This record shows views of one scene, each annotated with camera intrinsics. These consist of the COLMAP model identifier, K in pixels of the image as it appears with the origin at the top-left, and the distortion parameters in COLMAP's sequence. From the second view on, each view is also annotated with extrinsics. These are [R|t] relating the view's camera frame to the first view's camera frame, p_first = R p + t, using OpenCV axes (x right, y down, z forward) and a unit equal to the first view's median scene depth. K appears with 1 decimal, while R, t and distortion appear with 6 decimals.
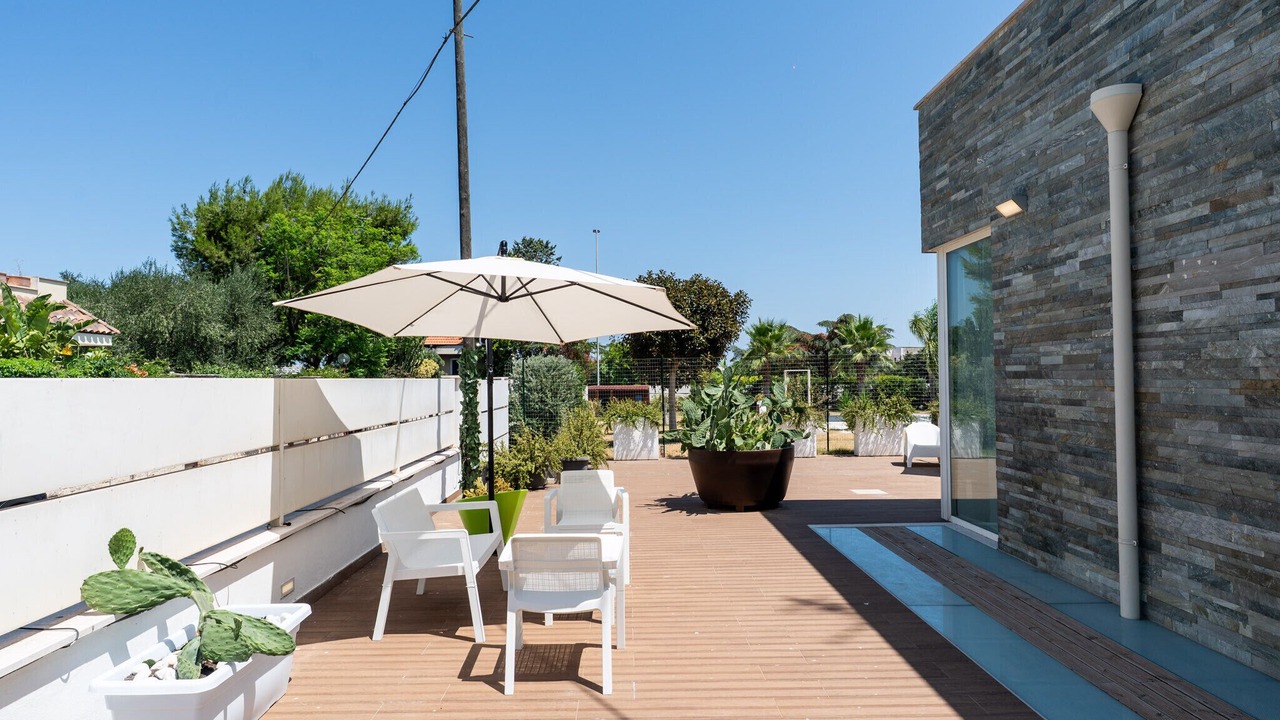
lens RADIAL K [[709.6, 0, 619.2], [0, 709.6, 358.8], [0, 0, 1]] dist [-0.005357, -0.000146]
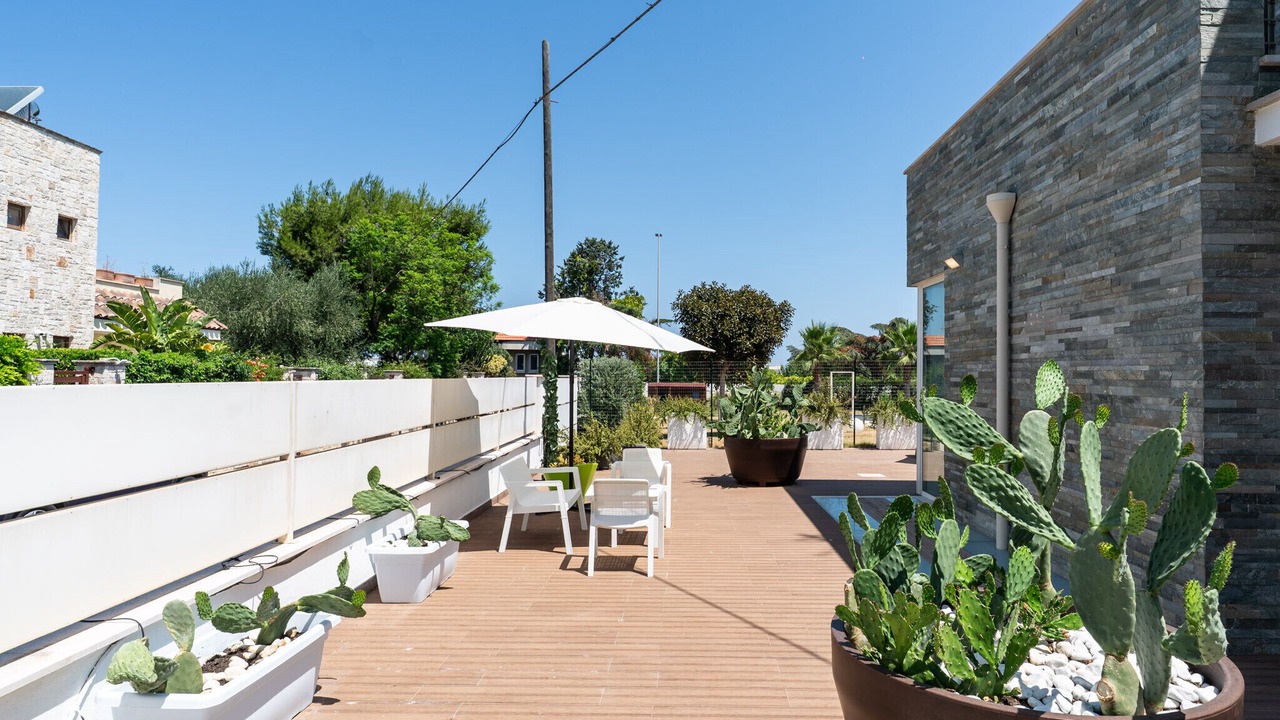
lens RADIAL K [[709.6, 0, 671.7], [0, 709.6, 351.0], [0, 0, 1]] dist [-0.005357, -0.000146]
pose [[0.999780, 0.017058, -0.012199, 0.023440], [-0.017132, 0.999836, -0.005952, -0.022489], [0.012095, 0.006160, 0.999908, -0.353174]]
